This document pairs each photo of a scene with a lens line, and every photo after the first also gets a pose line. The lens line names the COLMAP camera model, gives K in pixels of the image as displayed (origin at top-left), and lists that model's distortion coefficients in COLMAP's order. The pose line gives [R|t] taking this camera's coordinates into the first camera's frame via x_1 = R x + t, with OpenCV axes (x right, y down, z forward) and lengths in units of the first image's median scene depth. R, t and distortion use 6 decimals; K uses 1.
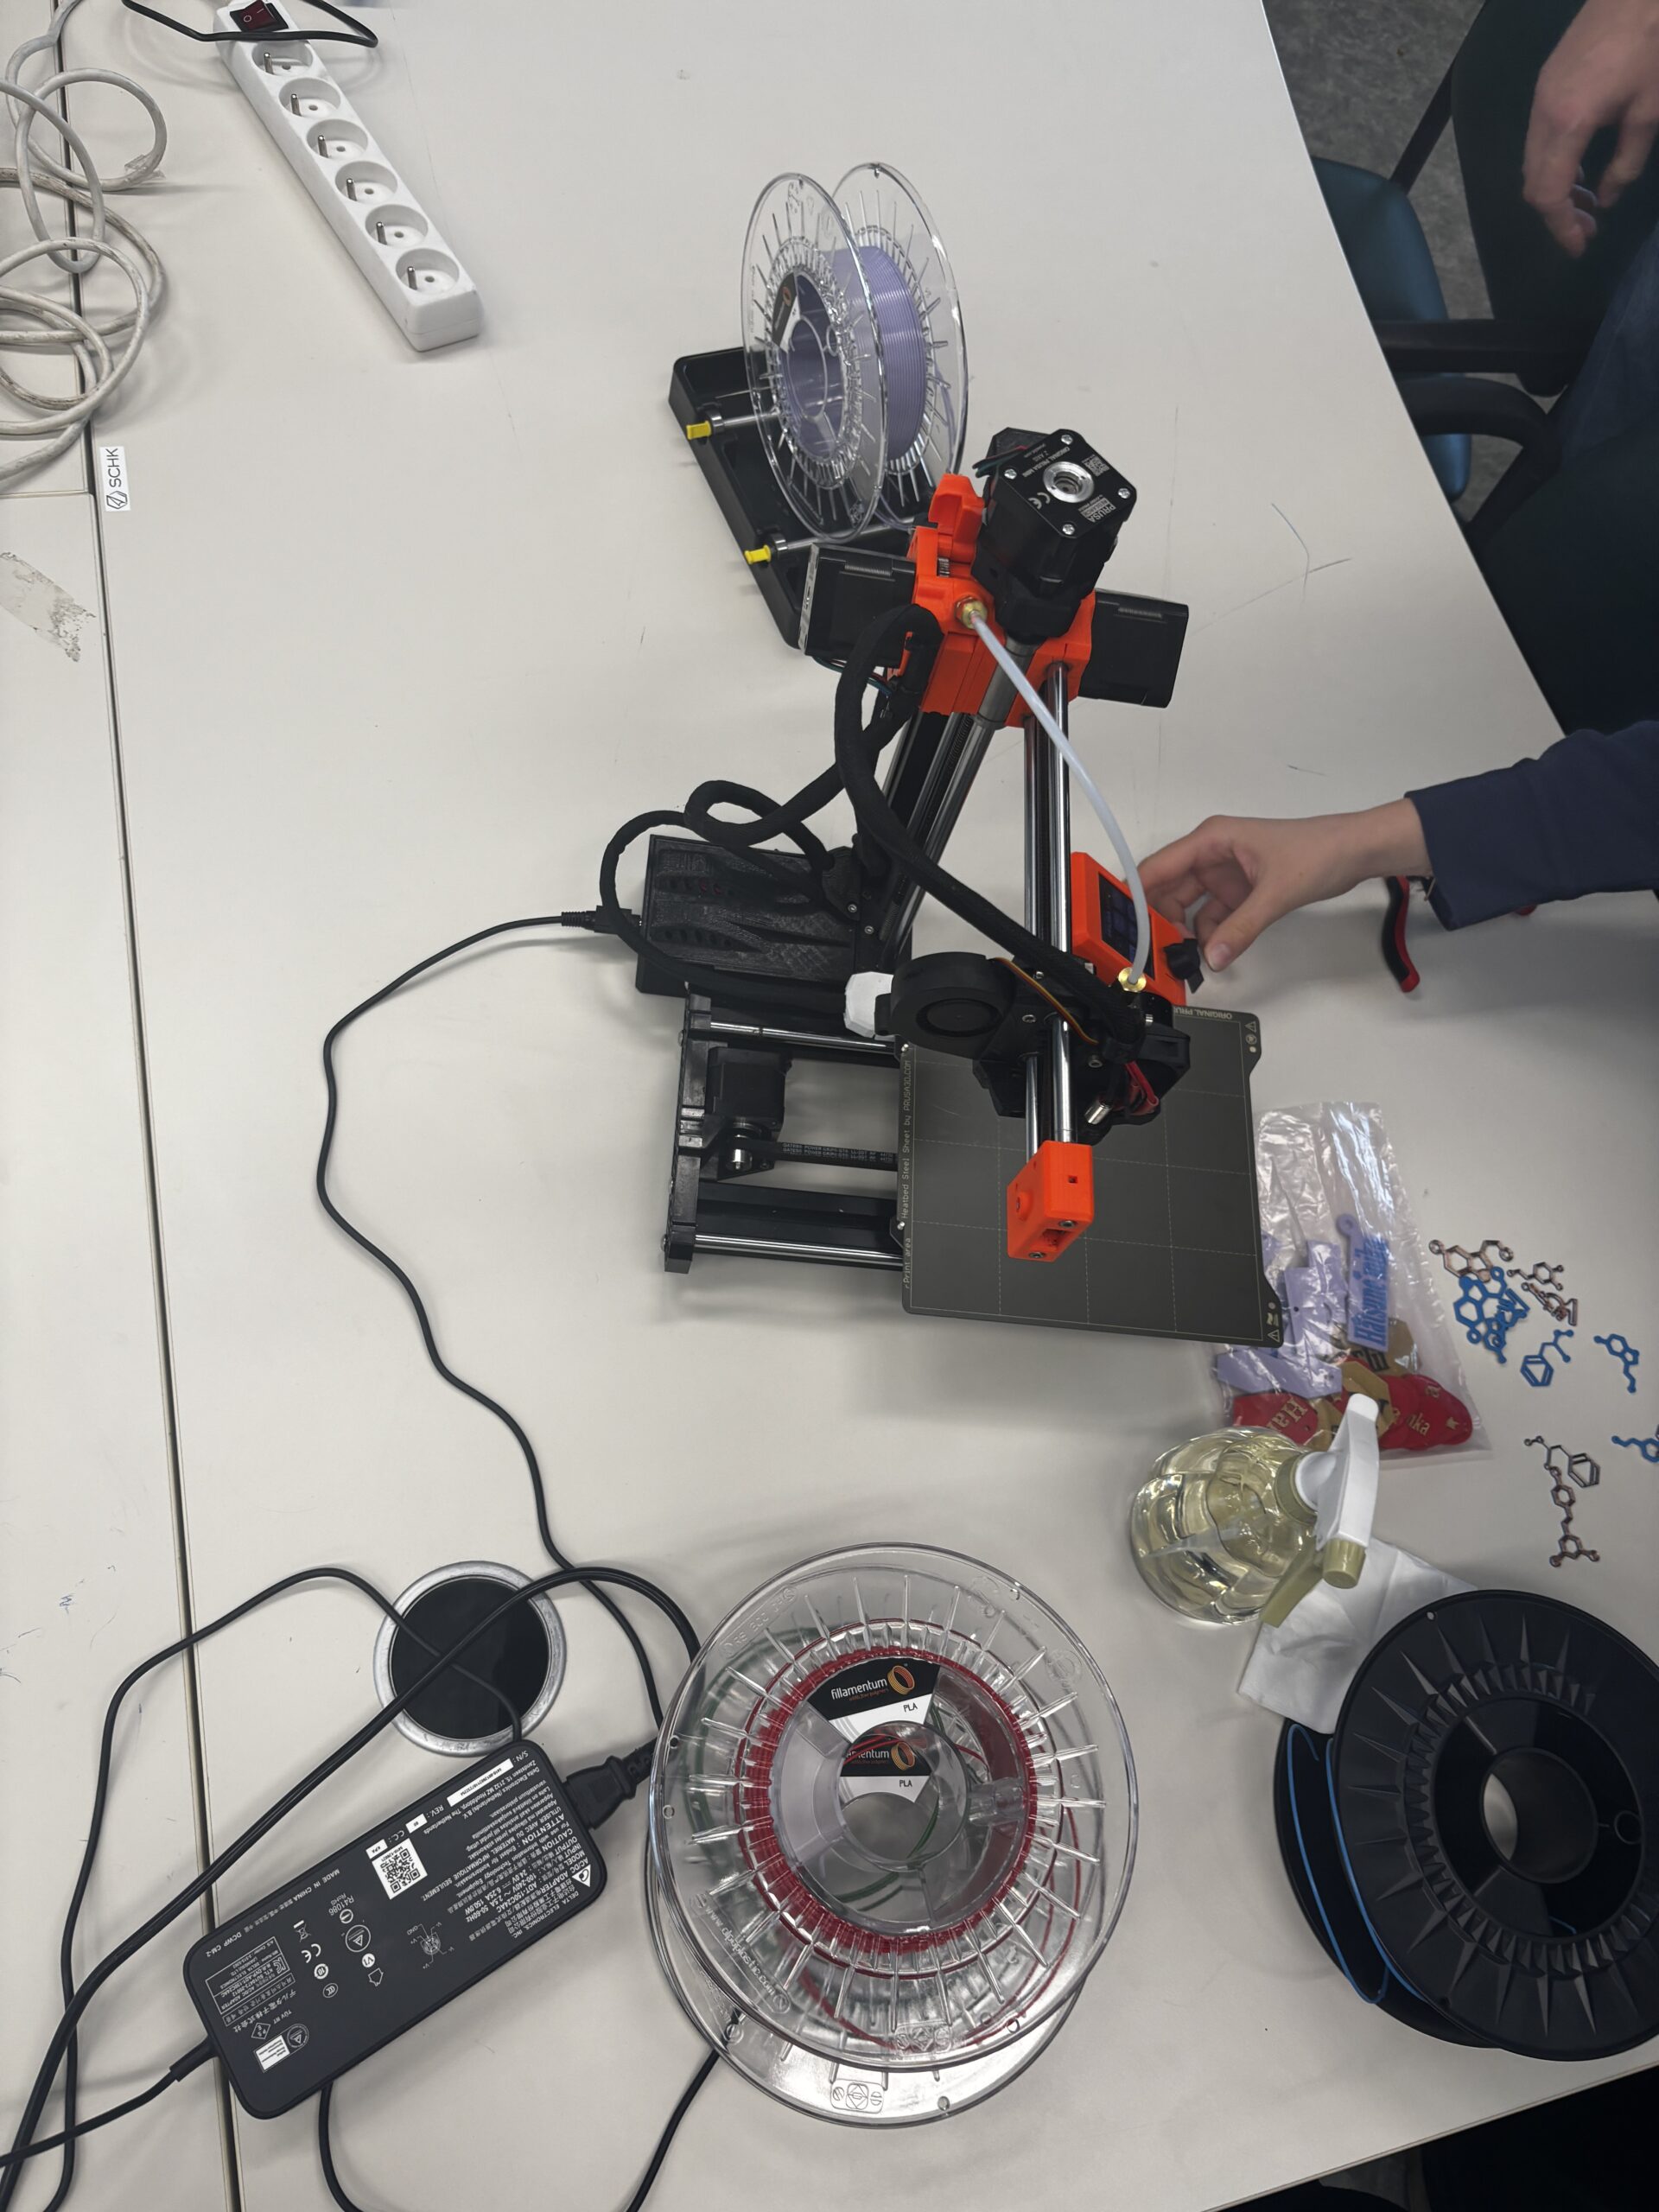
lens RADIAL K [[1668.6, 0, 832.2], [0, 1668.6, 1092.9], [0, 0, 1]] dist [0.045087, -0.064210]
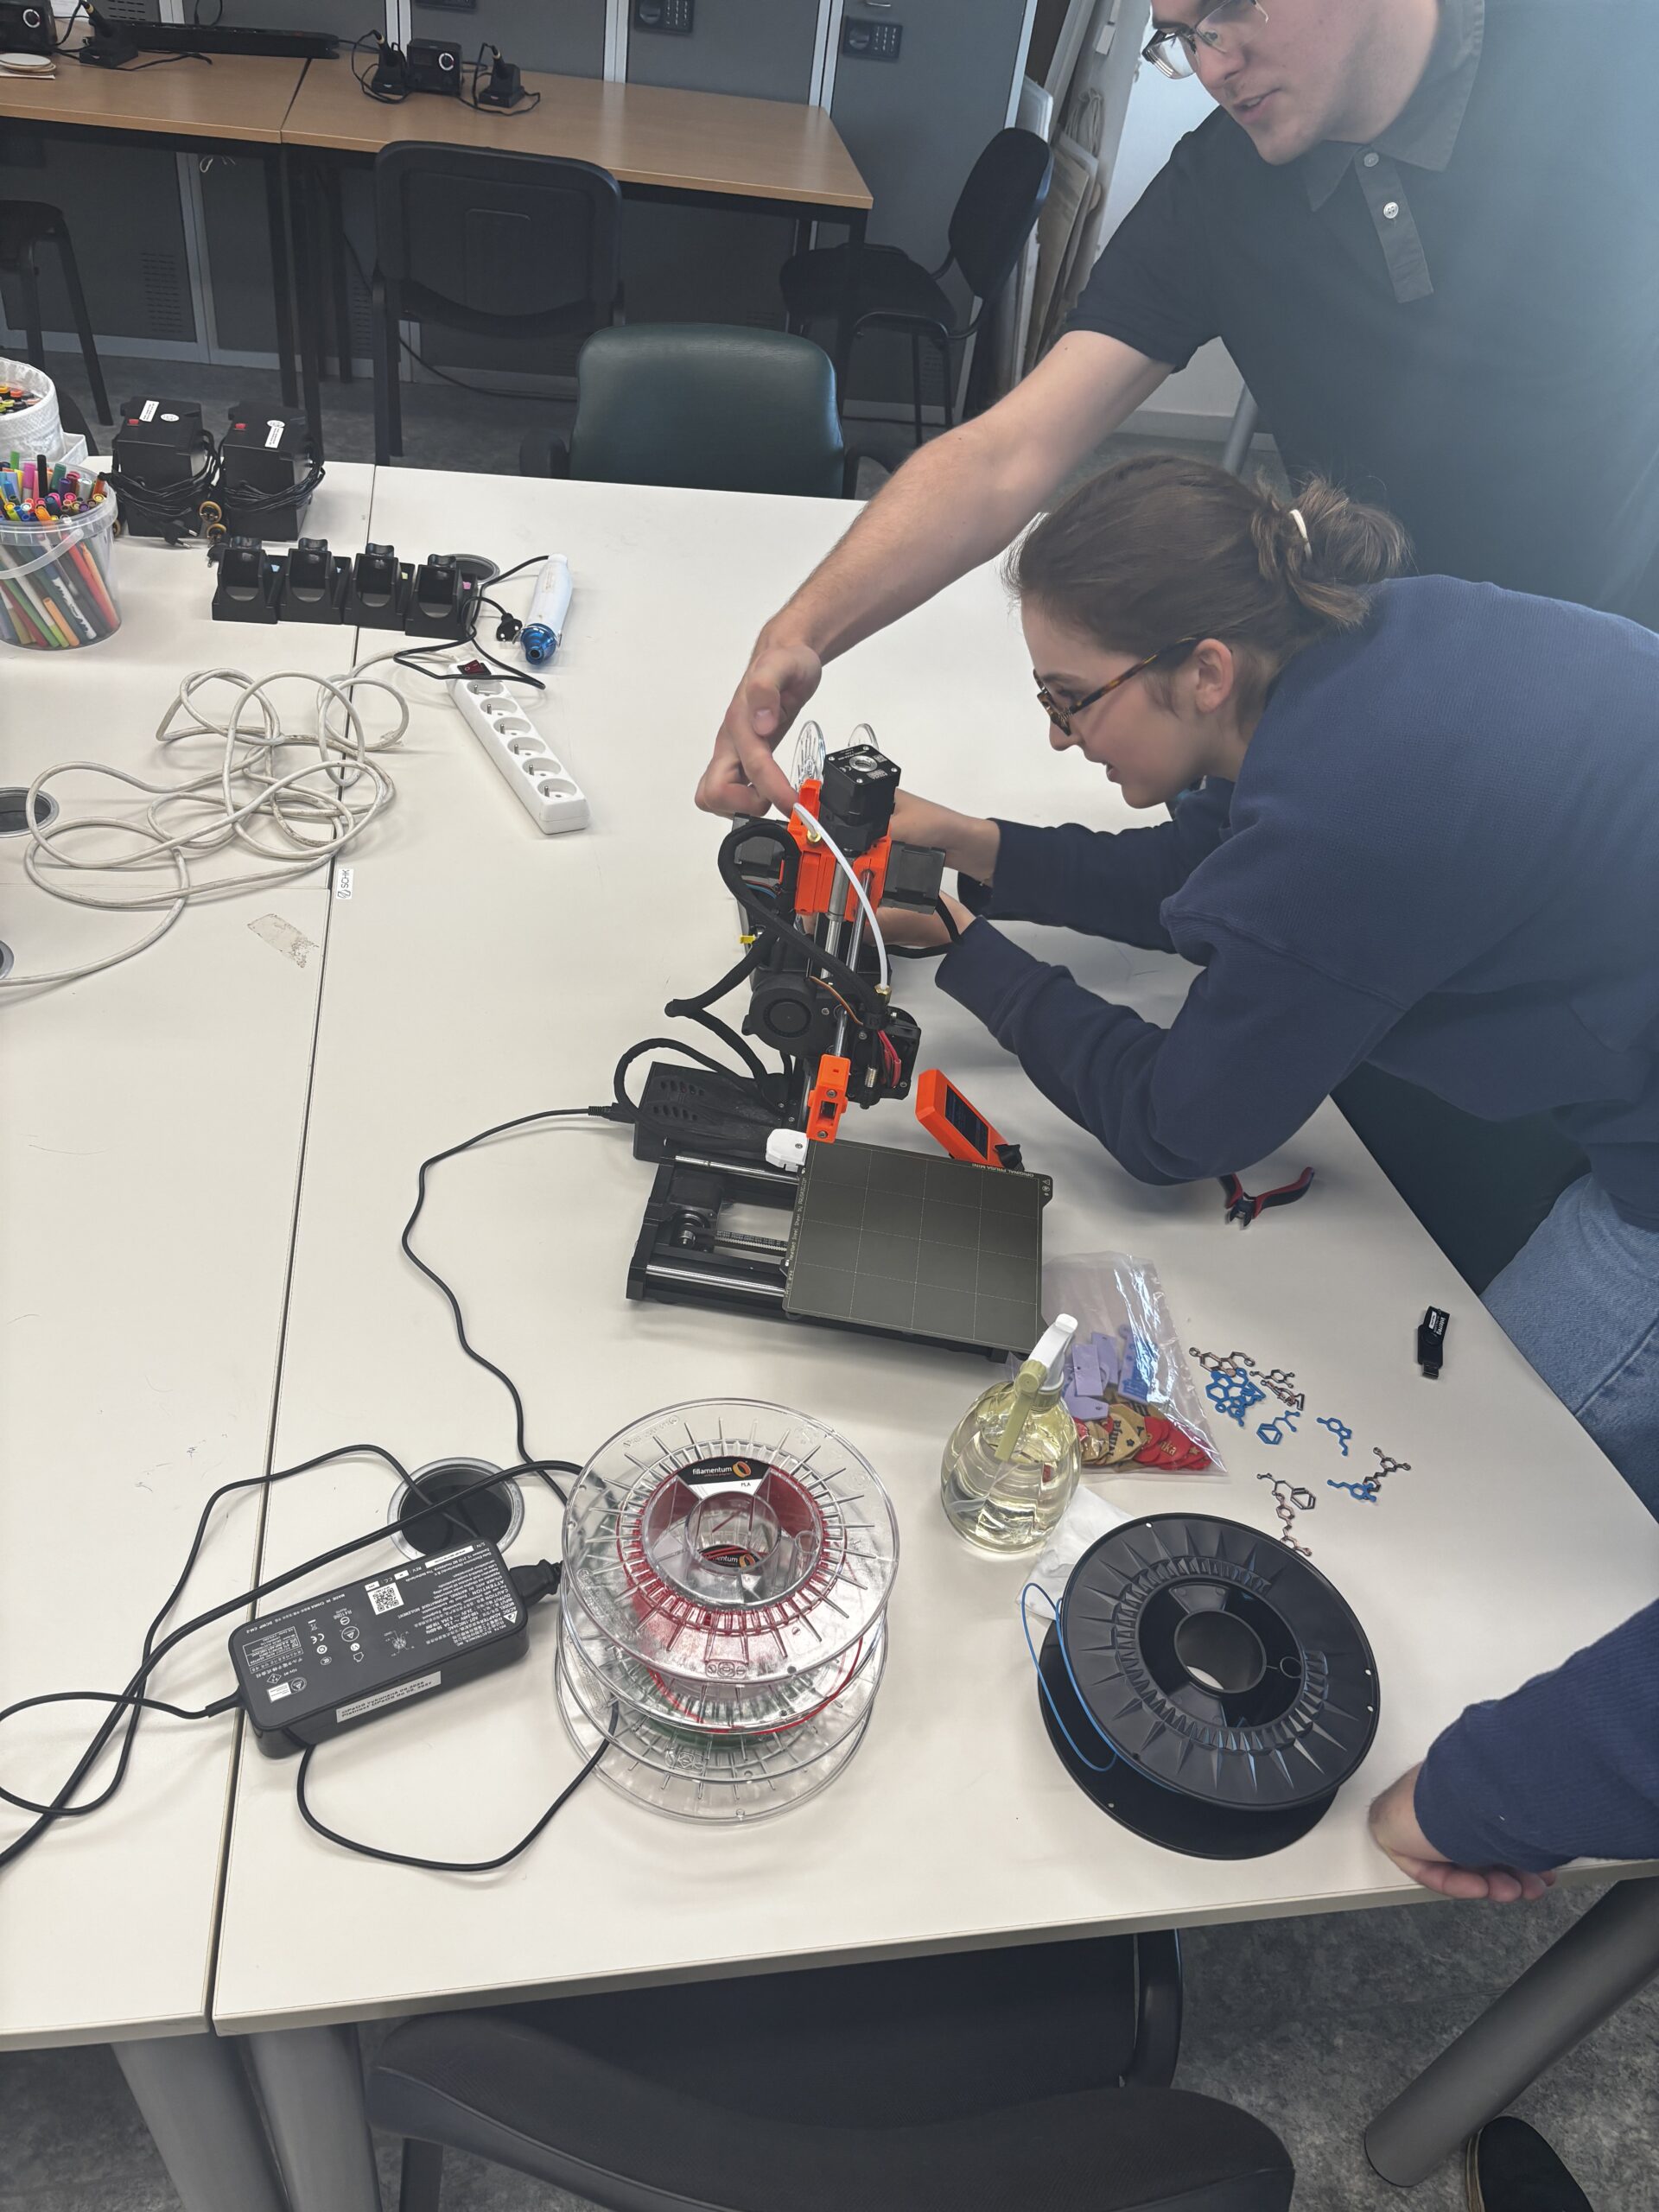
lens RADIAL K [[1668.6, 0, 831.5], [0, 1668.6, 1096.3], [0, 0, 1]] dist [0.045087, -0.064210]
pose [[0.996784, 0.016052, -0.078505, 0.206893], [-0.047740, 0.905830, -0.420943, 0.599763], [0.064355, 0.423338, 0.903683, -0.410089]]
